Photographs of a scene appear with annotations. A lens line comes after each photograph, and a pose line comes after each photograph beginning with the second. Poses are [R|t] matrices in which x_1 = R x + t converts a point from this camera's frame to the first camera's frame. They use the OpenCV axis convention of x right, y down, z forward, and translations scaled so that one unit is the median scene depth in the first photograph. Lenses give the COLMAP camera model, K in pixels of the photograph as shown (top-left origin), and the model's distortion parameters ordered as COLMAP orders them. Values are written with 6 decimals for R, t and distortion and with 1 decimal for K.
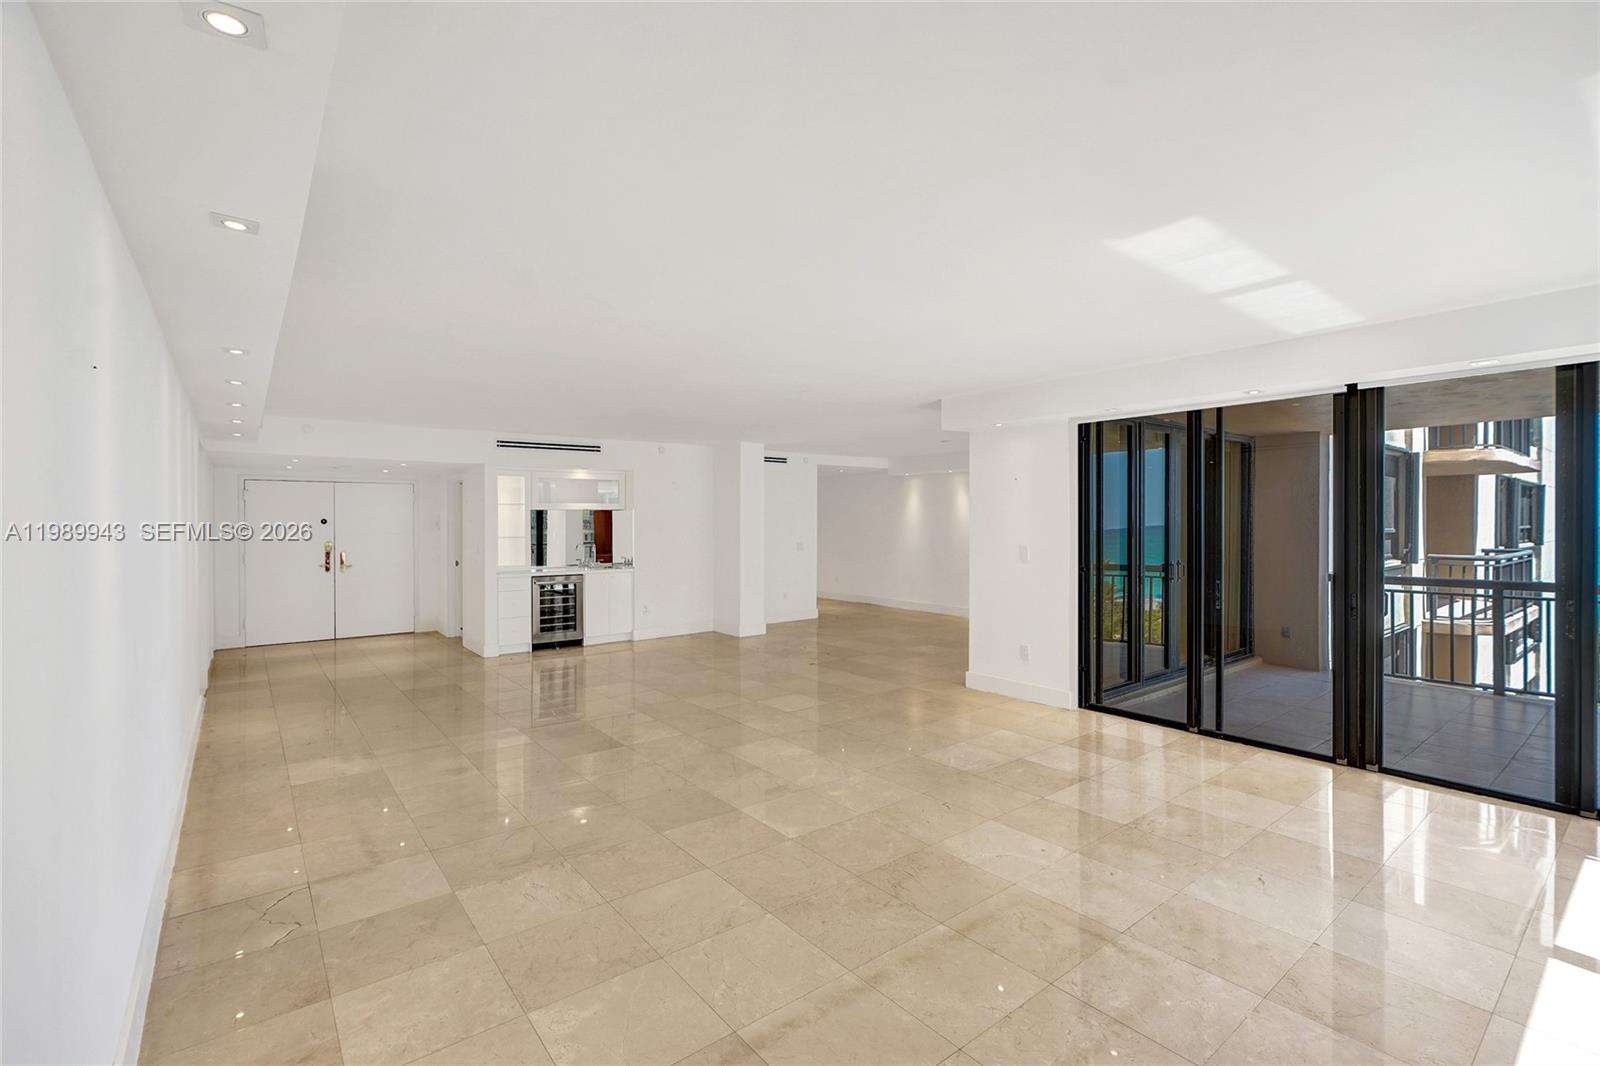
lens RADIAL K [[716.8, 0, 787.5], [0, 716.8, 529.0], [0, 0, 1]] dist [-0.013303, 0.005744]
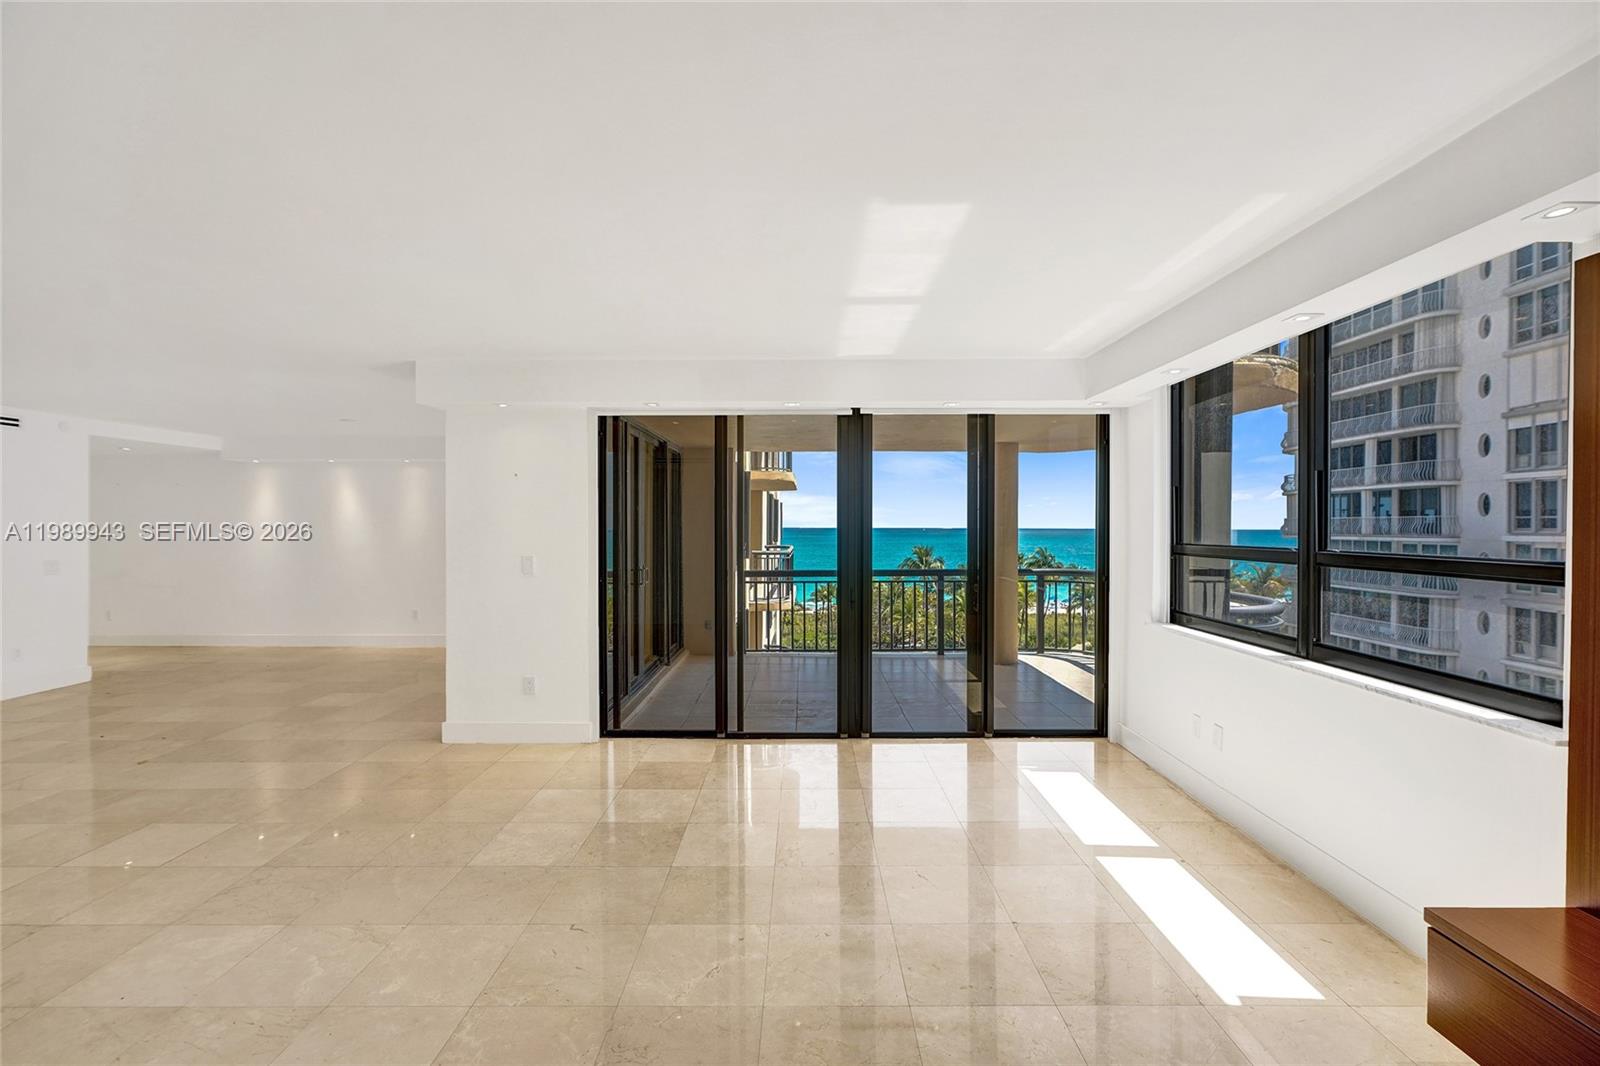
lens RADIAL K [[716.8, 0, 806.5], [0, 716.8, 521.6], [0, 0, 1]] dist [-0.013303, 0.005744]
pose [[0.613503, 0.004953, 0.789677, -0.132236], [0.007135, 0.999905, -0.011815, -0.003961], [-0.789660, 0.012883, 0.613409, 0.256713]]
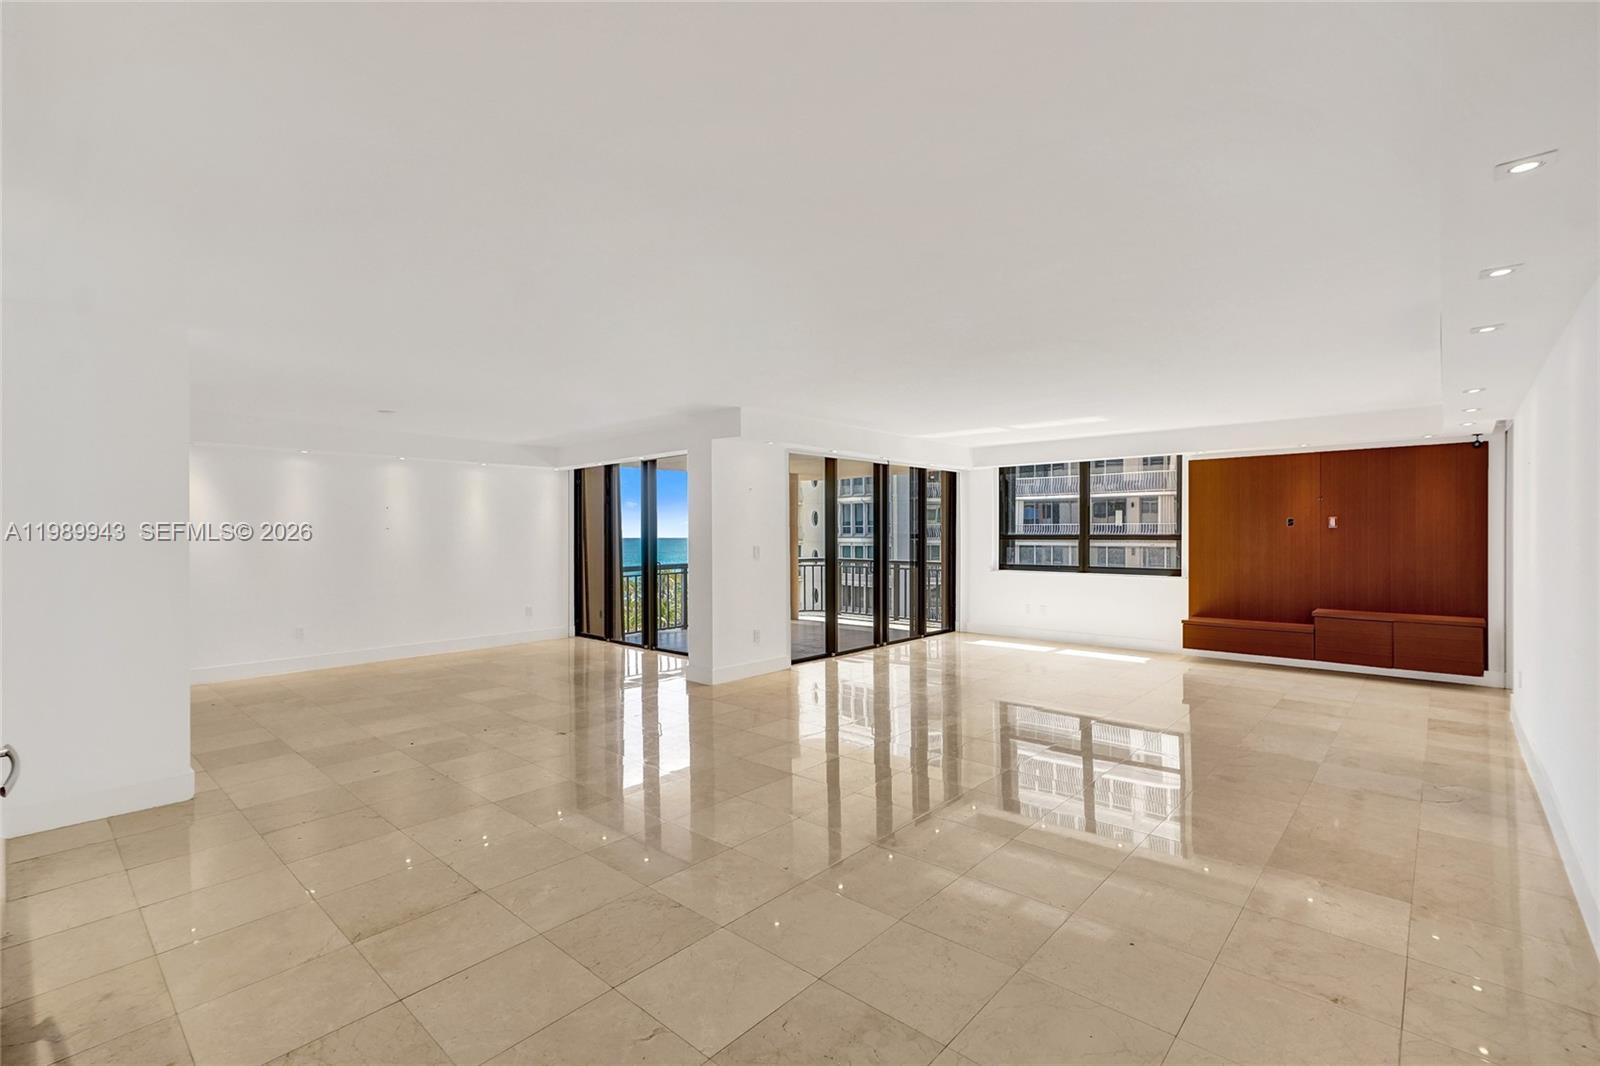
lens RADIAL K [[716.8, 0, 776.1], [0, 716.8, 542.9], [0, 0, 1]] dist [-0.013303, 0.005744]
pose [[-0.156237, -0.010989, 0.987659, -0.918549], [0.017570, 0.999749, 0.013903, -0.000727], [-0.987563, 0.019525, -0.156004, 1.227210]]
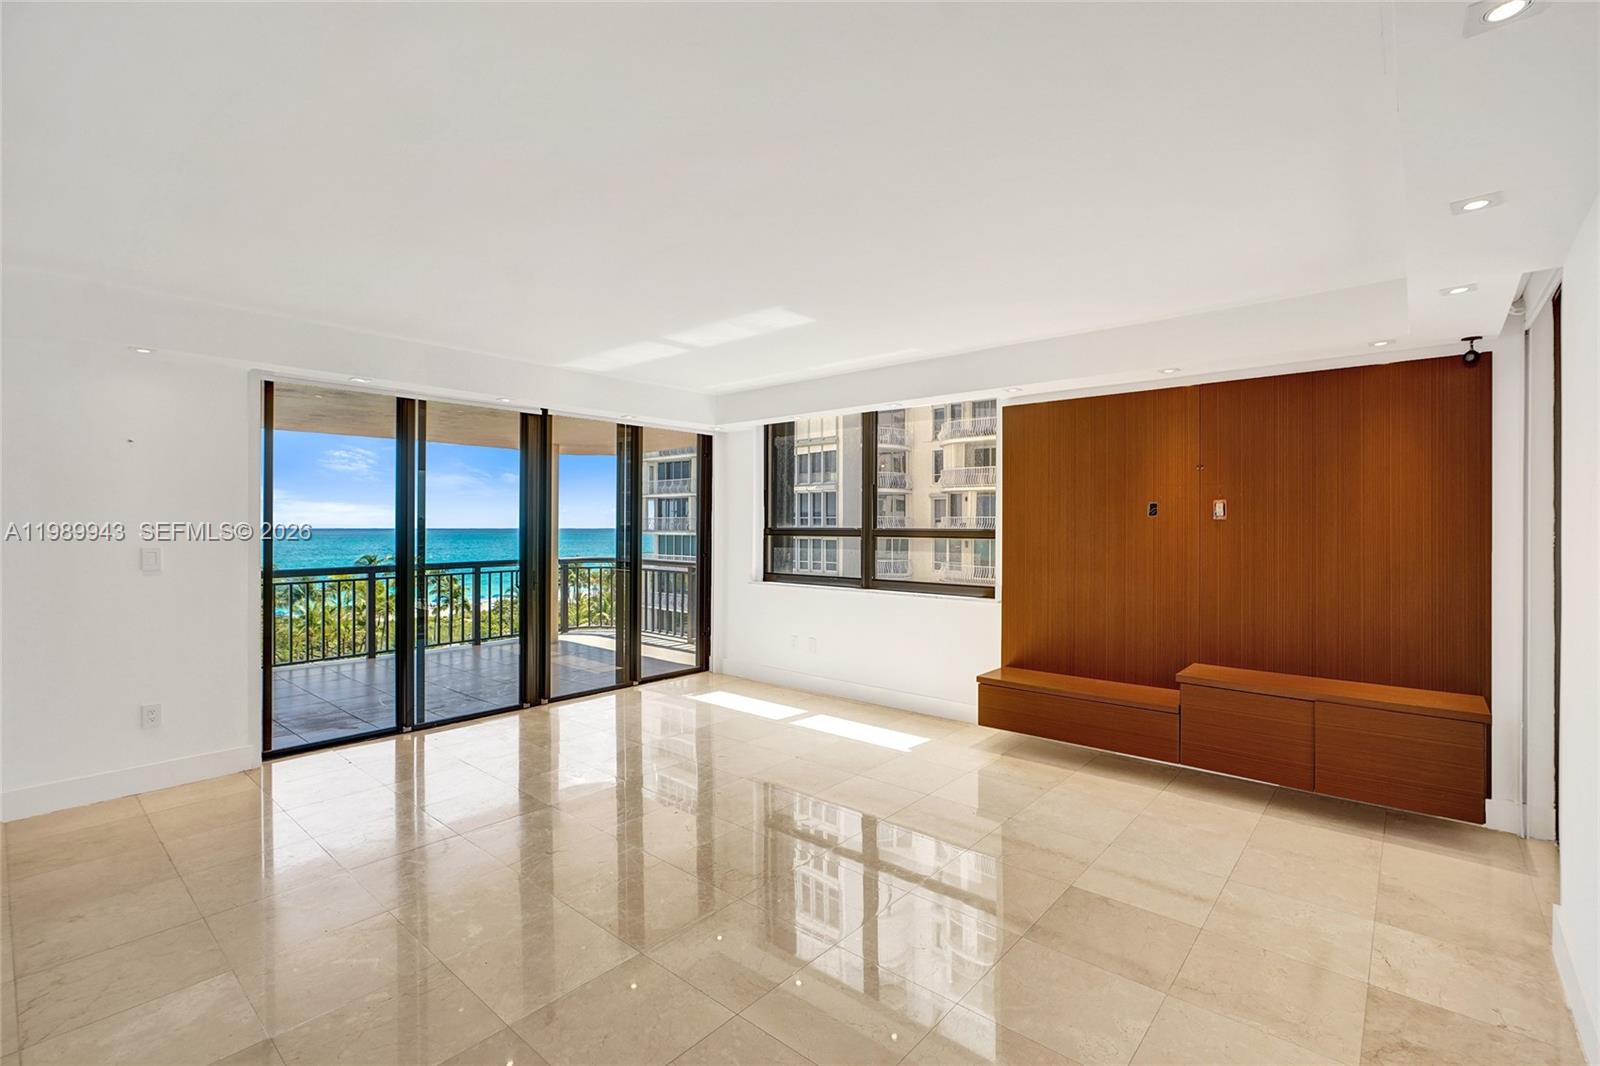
lens RADIAL K [[716.8, 0, 804.3], [0, 716.8, 533.9], [0, 0, 1]] dist [-0.013303, 0.005744]
pose [[-0.199987, -0.011619, 0.979730, -0.428039], [0.010303, 0.999849, 0.013960, 0.007522], [-0.979744, 0.012886, -0.199837, 0.588394]]
